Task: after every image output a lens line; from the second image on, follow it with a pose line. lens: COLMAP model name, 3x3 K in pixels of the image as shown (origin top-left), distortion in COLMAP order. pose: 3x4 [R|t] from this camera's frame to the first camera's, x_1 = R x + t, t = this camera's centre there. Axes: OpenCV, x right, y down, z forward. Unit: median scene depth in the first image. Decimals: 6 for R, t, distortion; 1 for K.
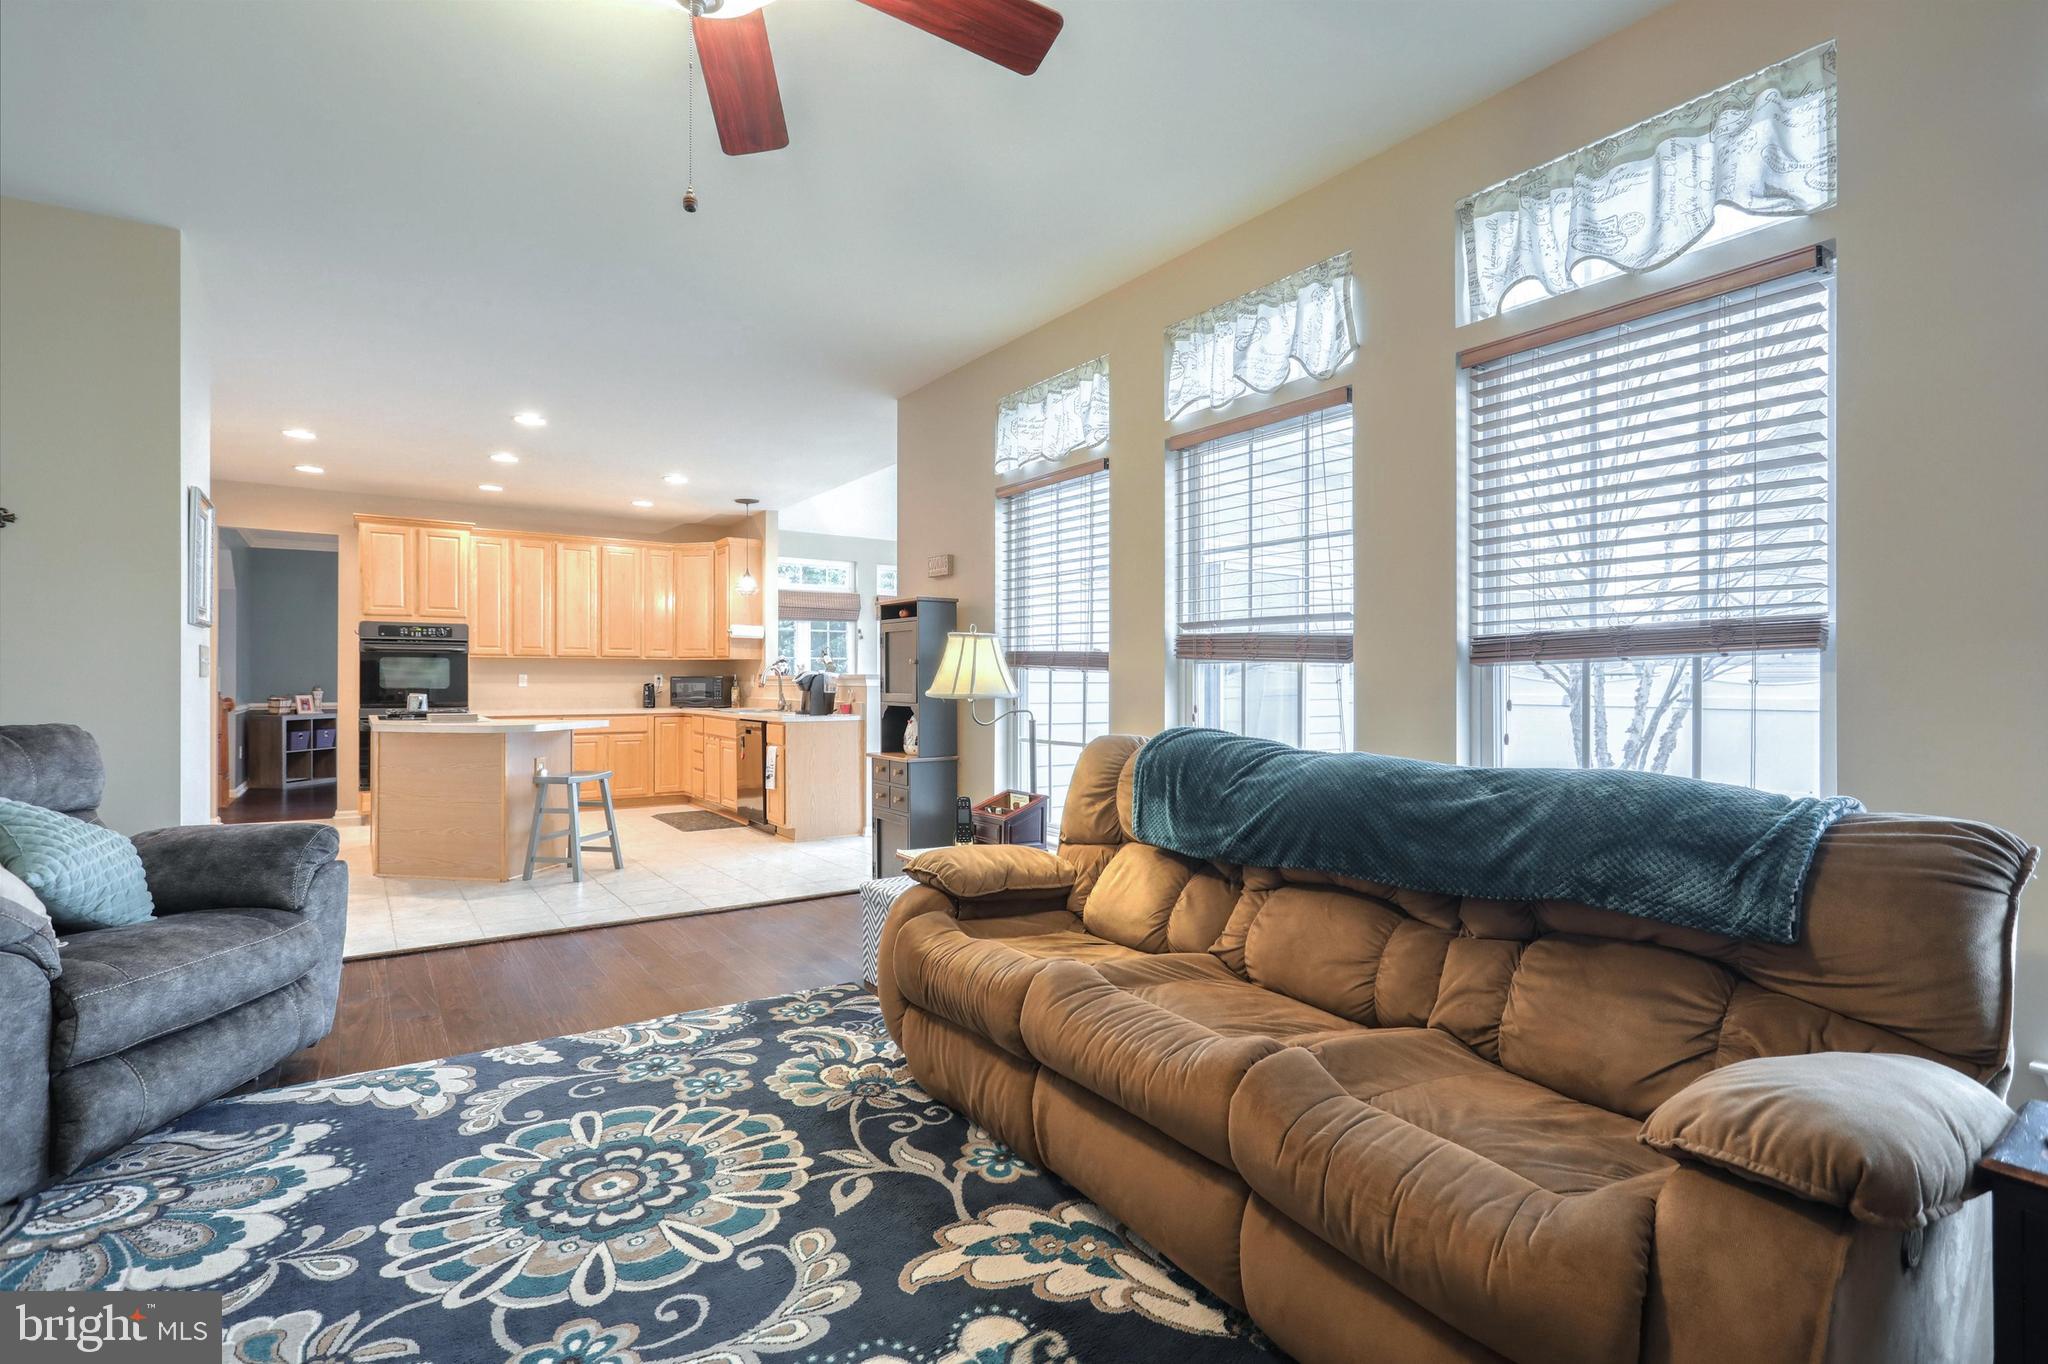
lens RADIAL K [[987.0, 0, 1058.7], [0, 987.0, 680.5], [0, 0, 1]] dist [-0.000623, 0.000015]
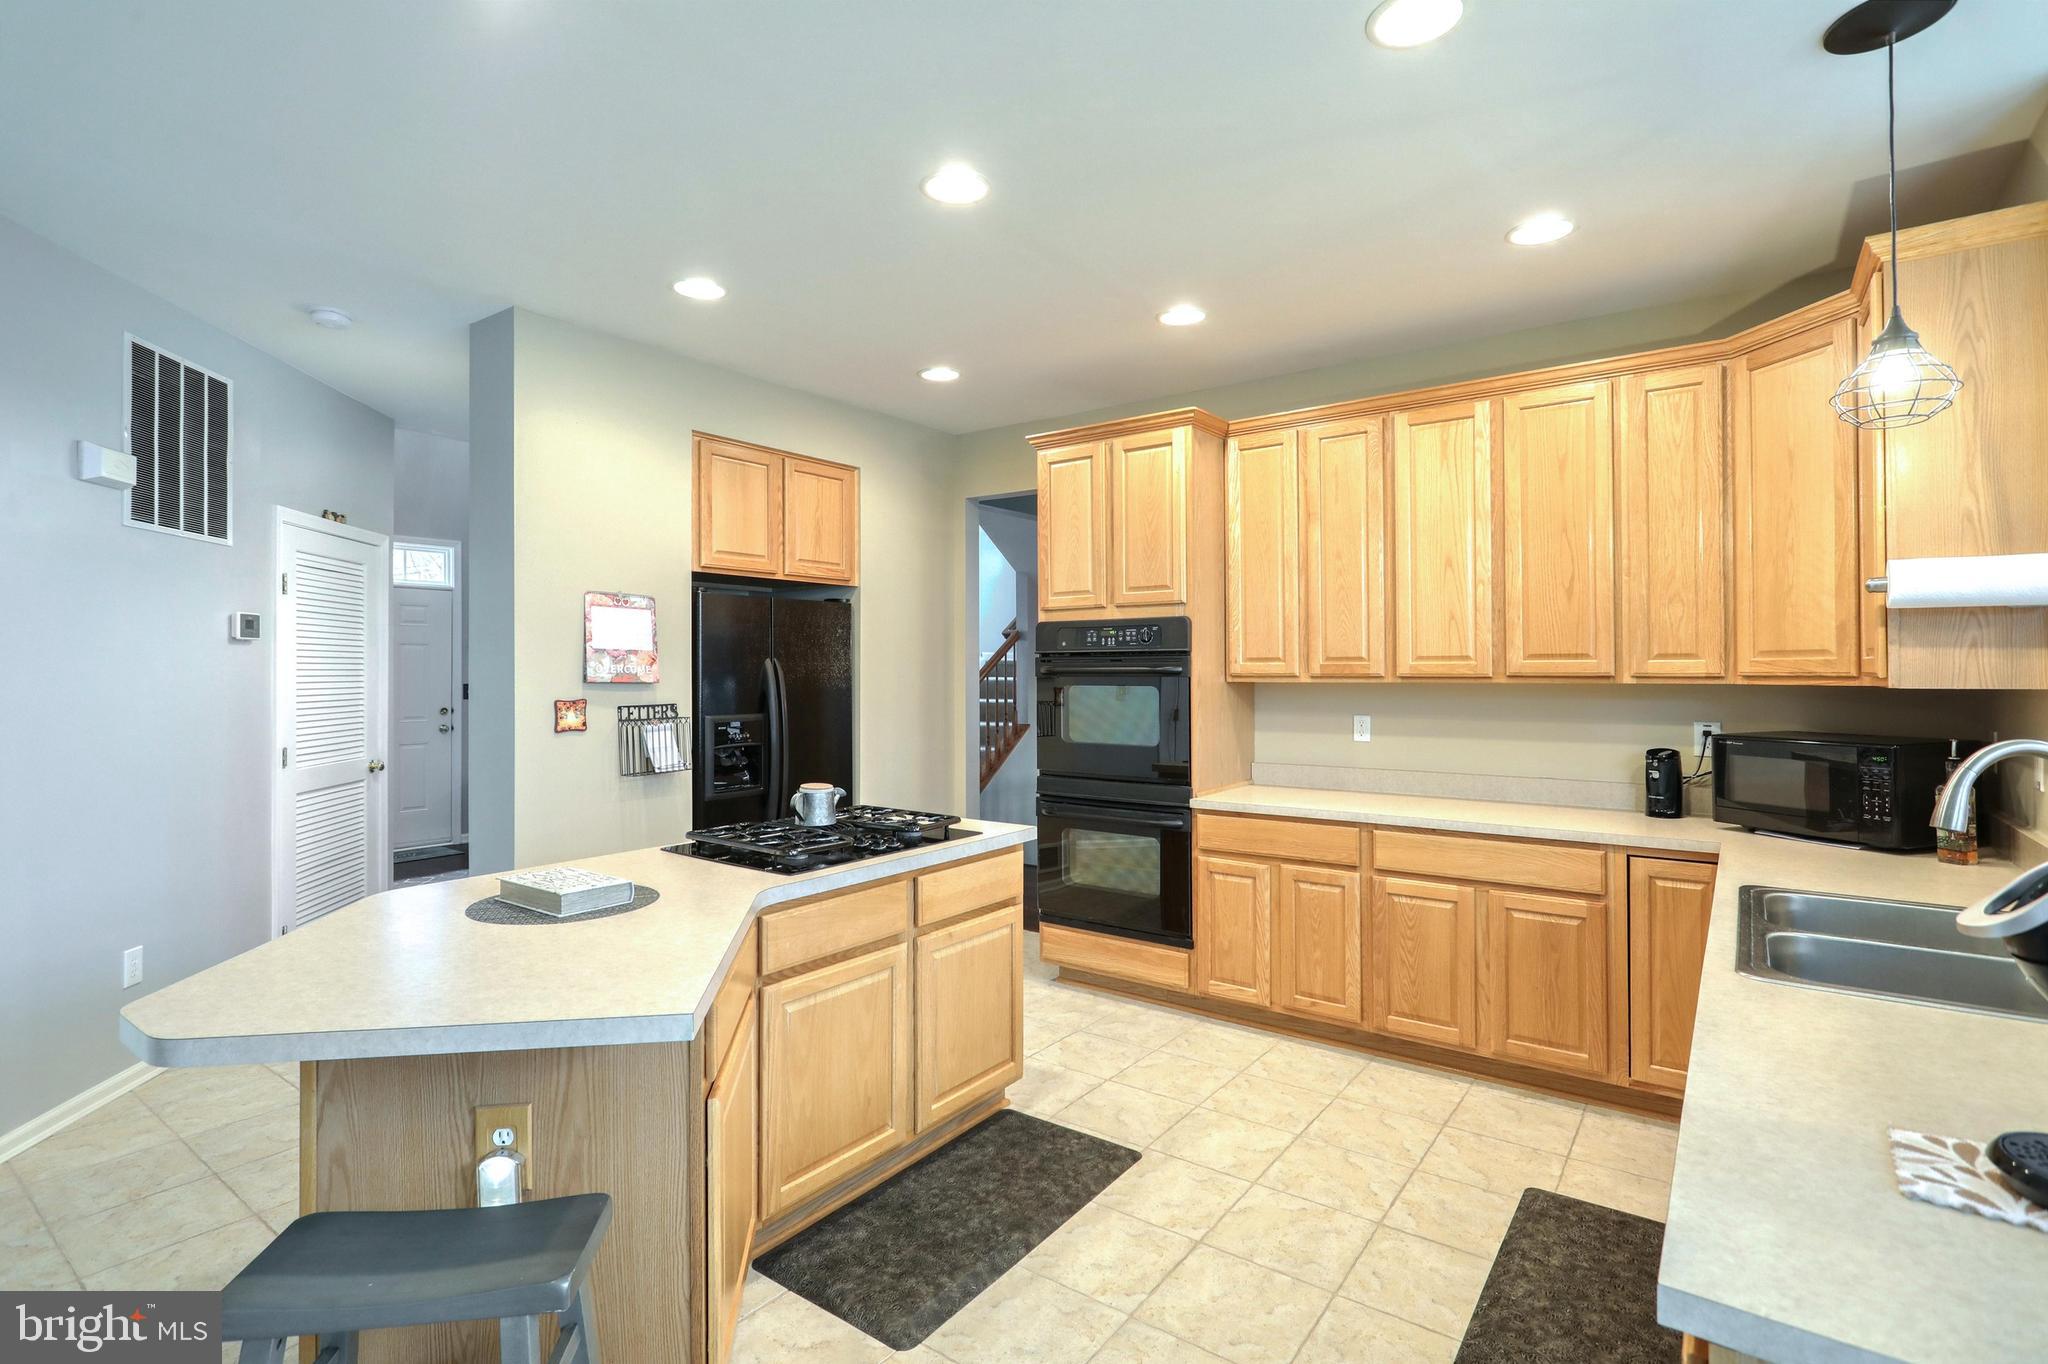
lens RADIAL K [[987.0, 0, 984.6], [0, 987.0, 654.8], [0, 0, 1]] dist [-0.000623, 0.000015]
pose [[0.282867, -0.017086, -0.959007, -0.144530], [0.003686, 0.999853, -0.016726, -0.027570], [0.959152, 0.001196, 0.282888, 0.691862]]
